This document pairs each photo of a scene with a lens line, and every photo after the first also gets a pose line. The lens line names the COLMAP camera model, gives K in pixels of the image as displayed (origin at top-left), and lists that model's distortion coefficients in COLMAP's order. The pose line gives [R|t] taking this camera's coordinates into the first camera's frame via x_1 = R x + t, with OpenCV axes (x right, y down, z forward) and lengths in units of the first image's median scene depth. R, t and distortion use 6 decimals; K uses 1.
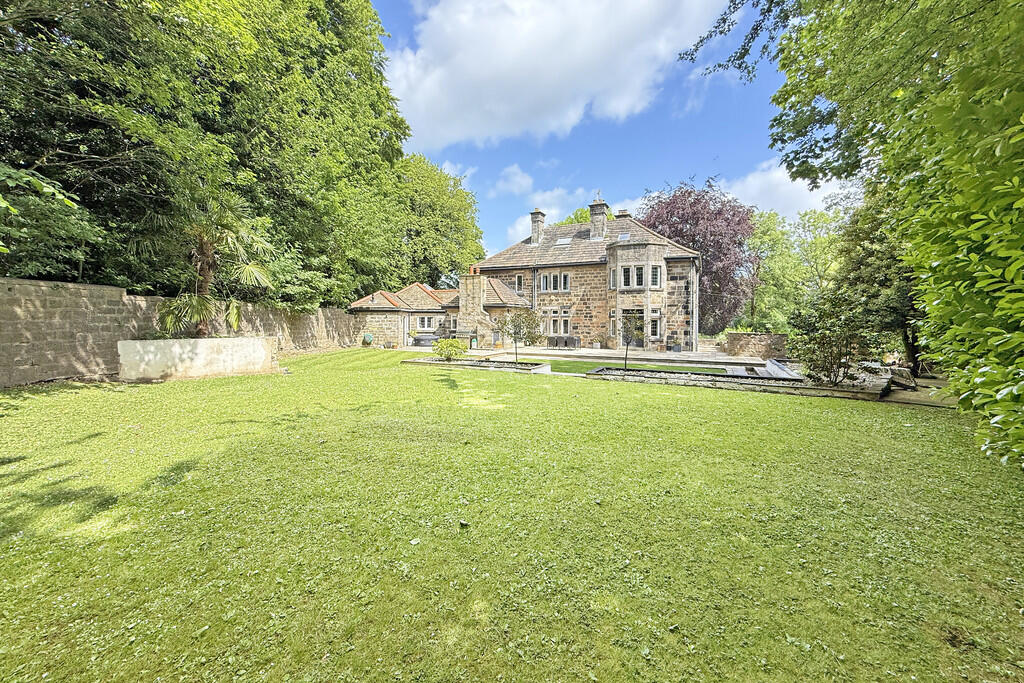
lens RADIAL K [[418.0, 0, 509.4], [0, 418.0, 339.7], [0, 0, 1]] dist [-0.009905, 0.000045]
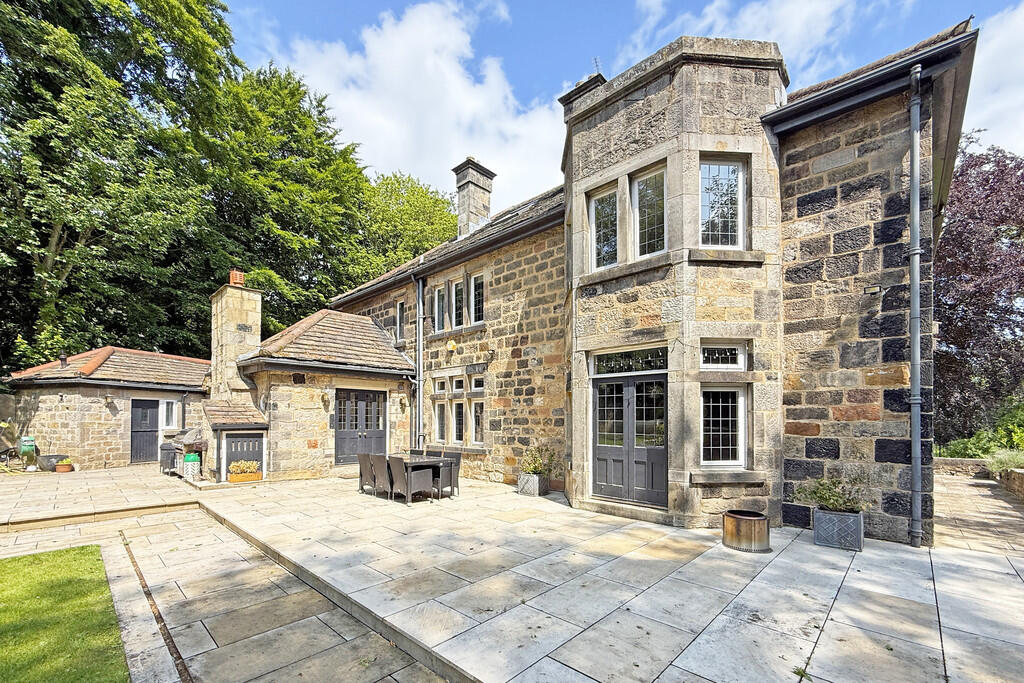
lens RADIAL K [[418.0, 0, 519.1], [0, 418.0, 424.2], [0, 0, 1]] dist [-0.009905, 0.000045]
pose [[0.953755, 0.002350, -0.300574, 0.304181], [-0.013237, 0.999328, -0.034188, -0.019464], [0.300292, 0.036585, 0.953145, 0.732108]]
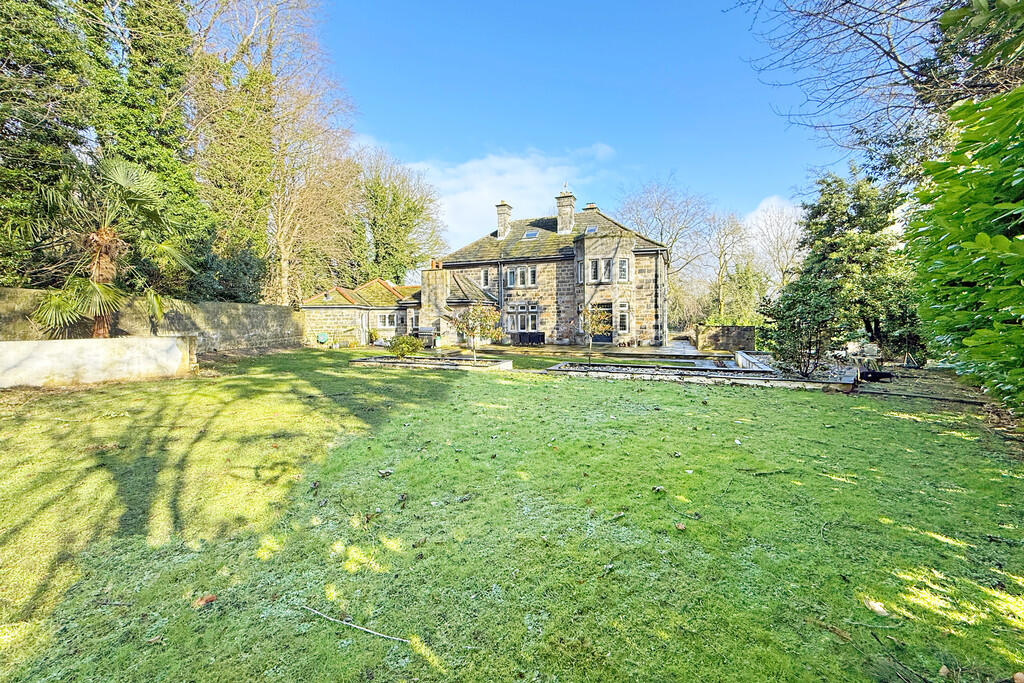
lens RADIAL K [[418.0, 0, 513.1], [0, 418.0, 339.0], [0, 0, 1]] dist [-0.009905, 0.000045]
pose [[0.997700, -0.015299, 0.066042, 0.025348], [0.015269, 0.999883, 0.000961, 0.005640], [-0.066049, 0.000049, 0.997816, 0.043787]]
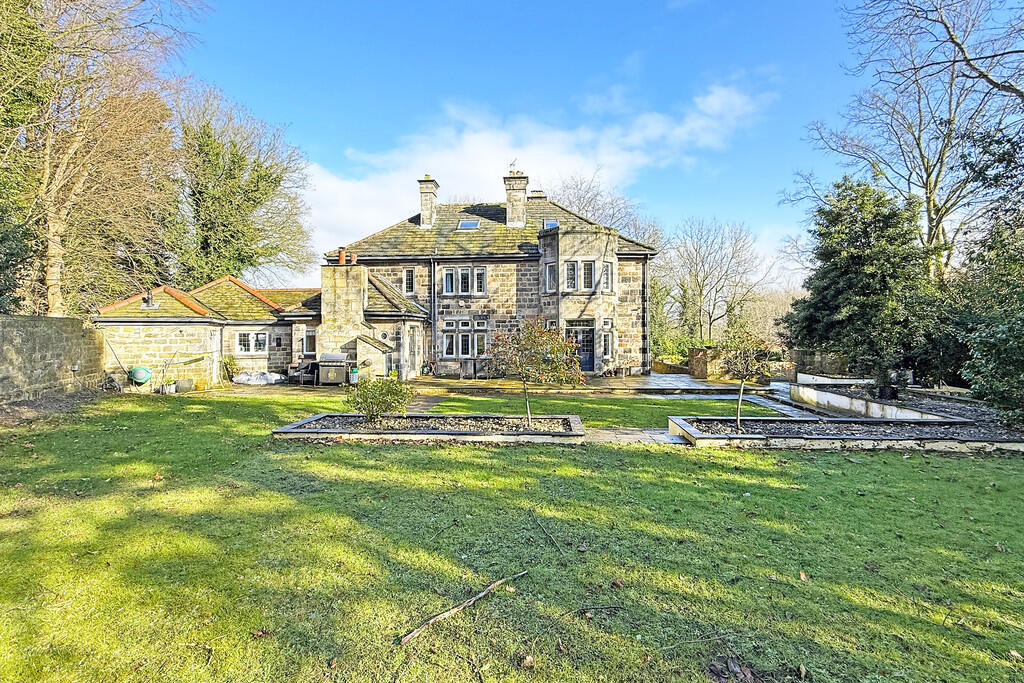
lens RADIAL K [[488.1, 0, 516.1], [0, 488.1, 336.7], [0, 0, 1]] dist [0.003261, -0.000002]
pose [[0.922927, -0.012293, 0.384778, -0.137709], [0.026966, 0.999099, -0.032761, -0.017752], [-0.384029, 0.040612, 0.922428, 0.246913]]
